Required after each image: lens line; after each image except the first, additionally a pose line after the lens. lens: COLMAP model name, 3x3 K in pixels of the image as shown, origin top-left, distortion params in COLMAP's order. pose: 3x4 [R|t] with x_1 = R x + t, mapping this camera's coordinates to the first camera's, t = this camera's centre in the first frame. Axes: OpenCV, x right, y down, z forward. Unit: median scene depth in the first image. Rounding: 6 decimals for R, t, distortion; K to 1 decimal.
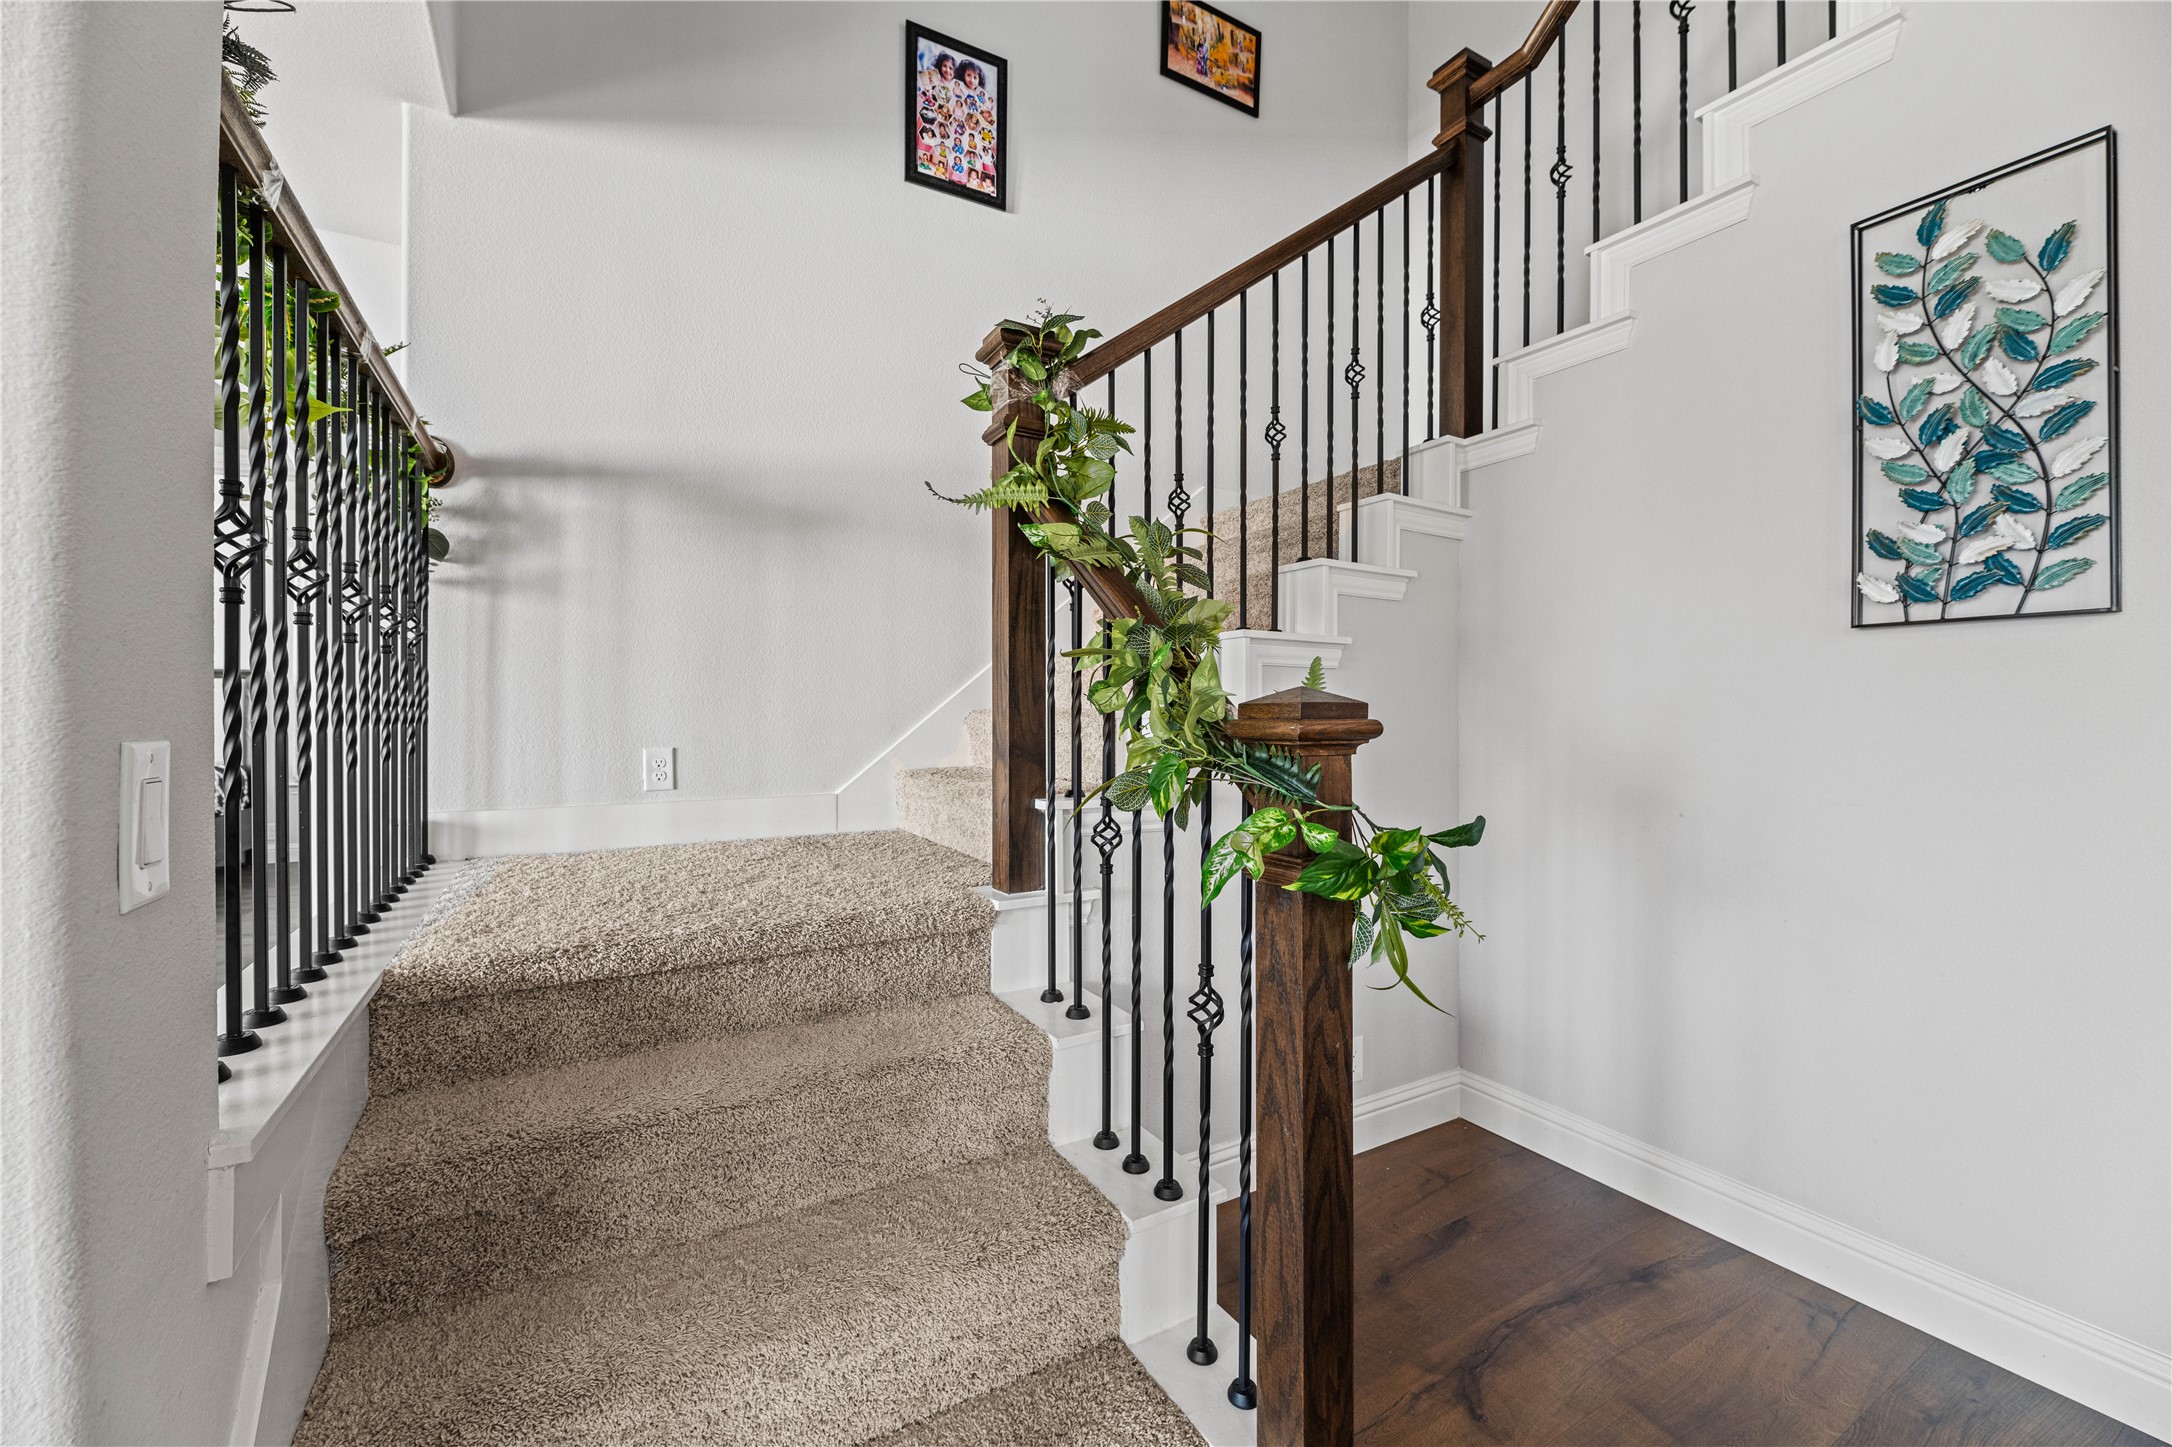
lens RADIAL K [[864.1, 0, 1086.6], [0, 864.1, 716.8], [0, 0, 1]] dist [-0.006859, -0.001181]
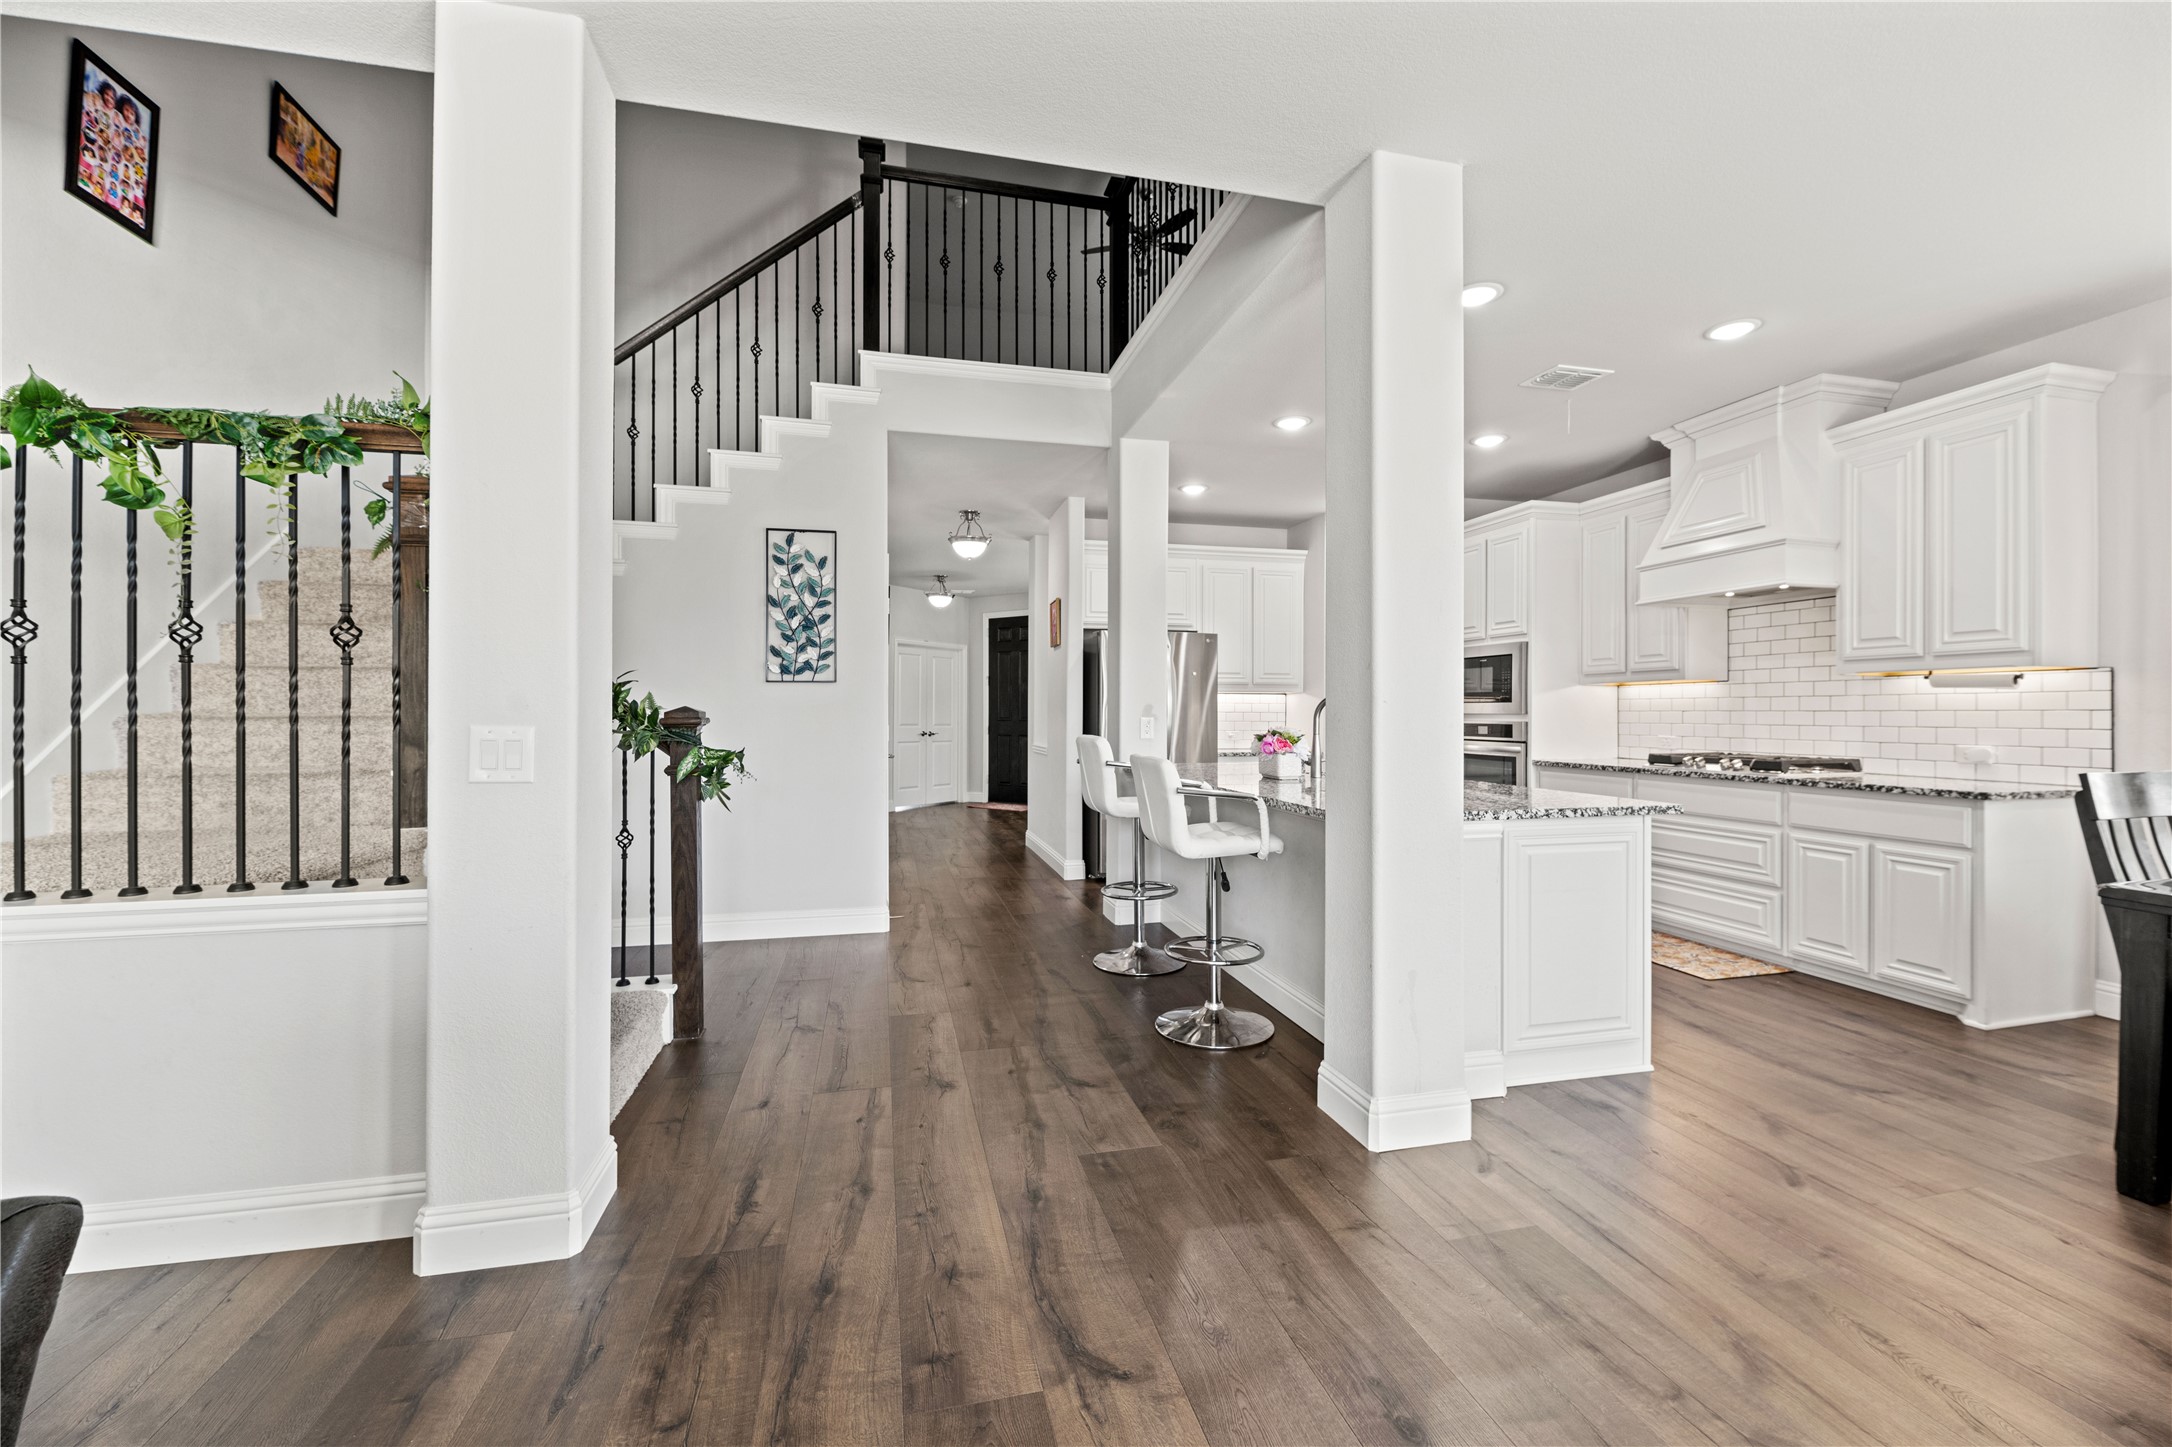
lens RADIAL K [[864.1, 0, 1085.9], [0, 864.1, 716.8], [0, 0, 1]] dist [-0.006859, -0.001181]
pose [[0.291917, -0.006602, 0.956421, -0.811131], [0.011738, 0.999926, 0.003320, 0.002832], [-0.956371, 0.010257, 0.291973, -0.420523]]
